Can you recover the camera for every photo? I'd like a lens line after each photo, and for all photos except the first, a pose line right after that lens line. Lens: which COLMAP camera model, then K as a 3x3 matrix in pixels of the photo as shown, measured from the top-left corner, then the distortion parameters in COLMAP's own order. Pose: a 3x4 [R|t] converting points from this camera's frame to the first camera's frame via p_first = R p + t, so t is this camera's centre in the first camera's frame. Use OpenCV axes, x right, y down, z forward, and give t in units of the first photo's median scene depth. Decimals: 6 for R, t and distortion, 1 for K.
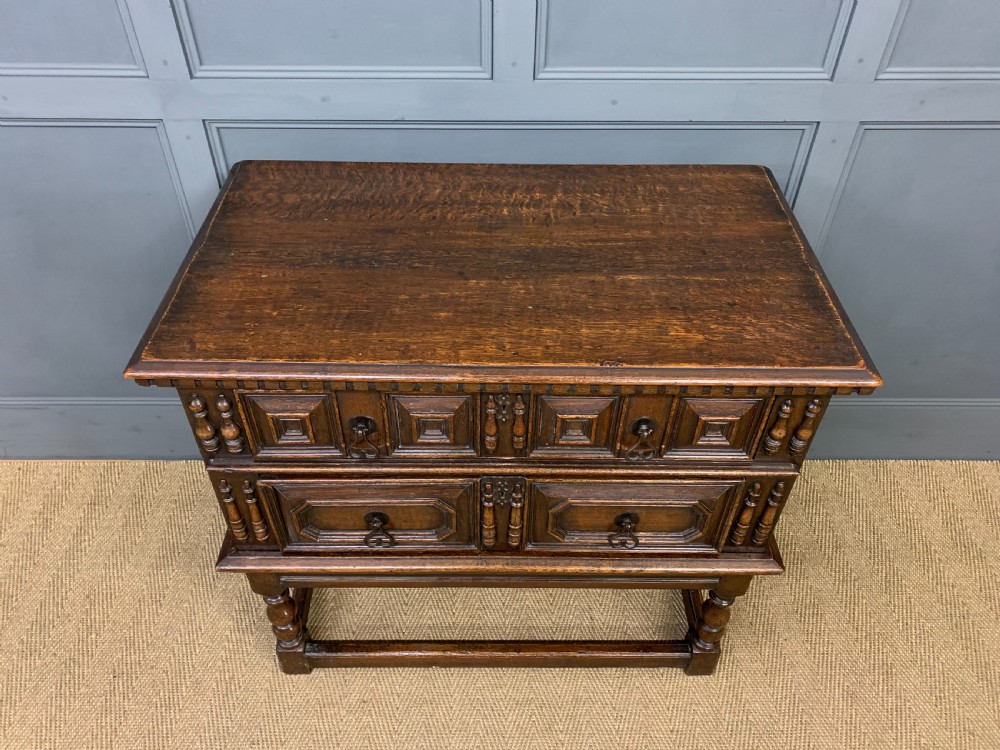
lens RADIAL K [[768.1, 0, 492.4], [0, 768.1, 372.8], [0, 0, 1]] dist [0.019729, -0.010222]
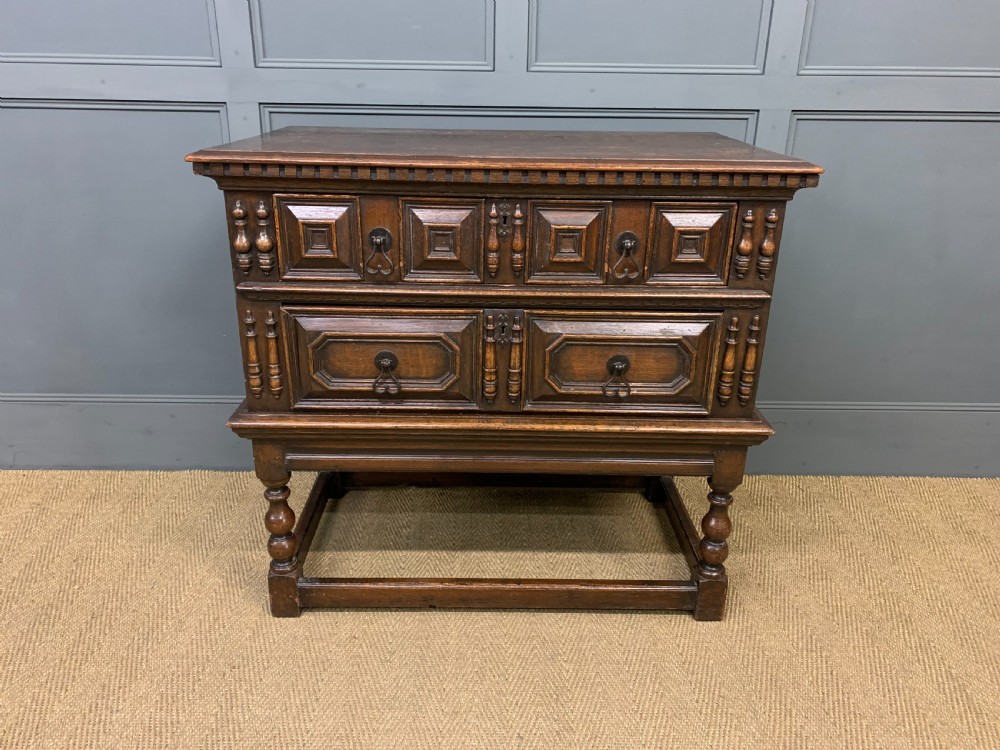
lens RADIAL K [[768.1, 0, 492.9], [0, 768.1, 372.6], [0, 0, 1]] dist [0.019729, -0.010222]
pose [[0.999972, 0.006085, 0.004338, -0.004825], [-0.004093, 0.931663, -0.363301, 0.538324], [-0.006252, 0.363273, 0.931662, 0.006381]]
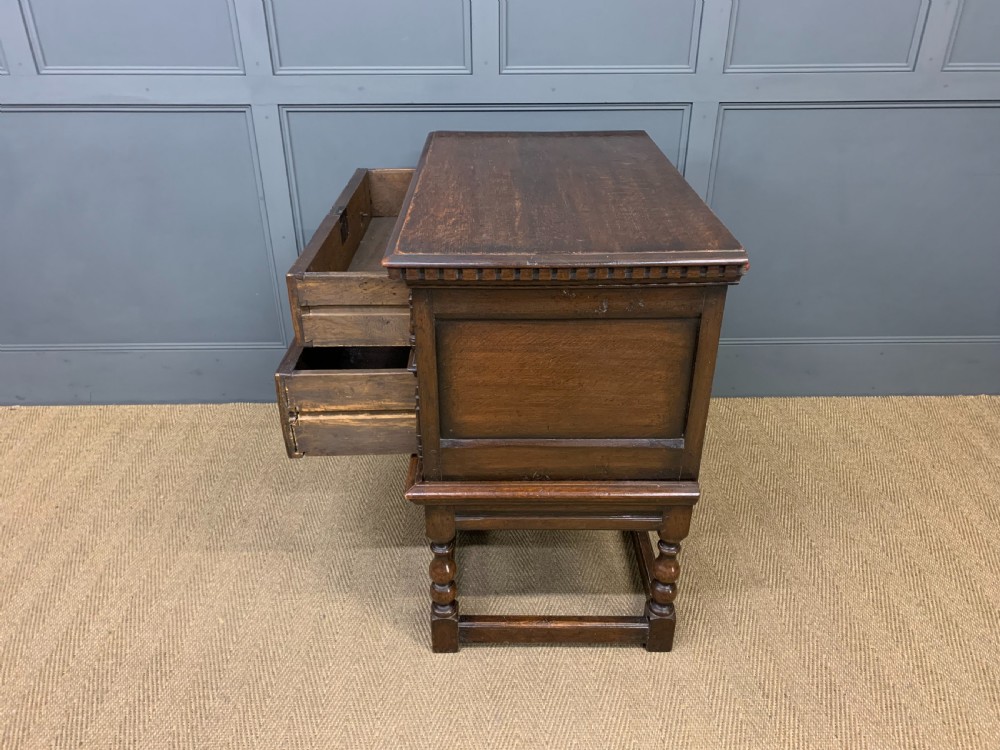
lens RADIAL K [[768.1, 0, 500.9], [0, 768.1, 383.2], [0, 0, 1]] dist [0.019729, -0.010222]
pose [[0.999875, -0.013246, 0.008663, 0.035795], [0.014910, 0.971961, -0.234669, 0.569334], [-0.005312, 0.234769, 0.972037, -0.332428]]
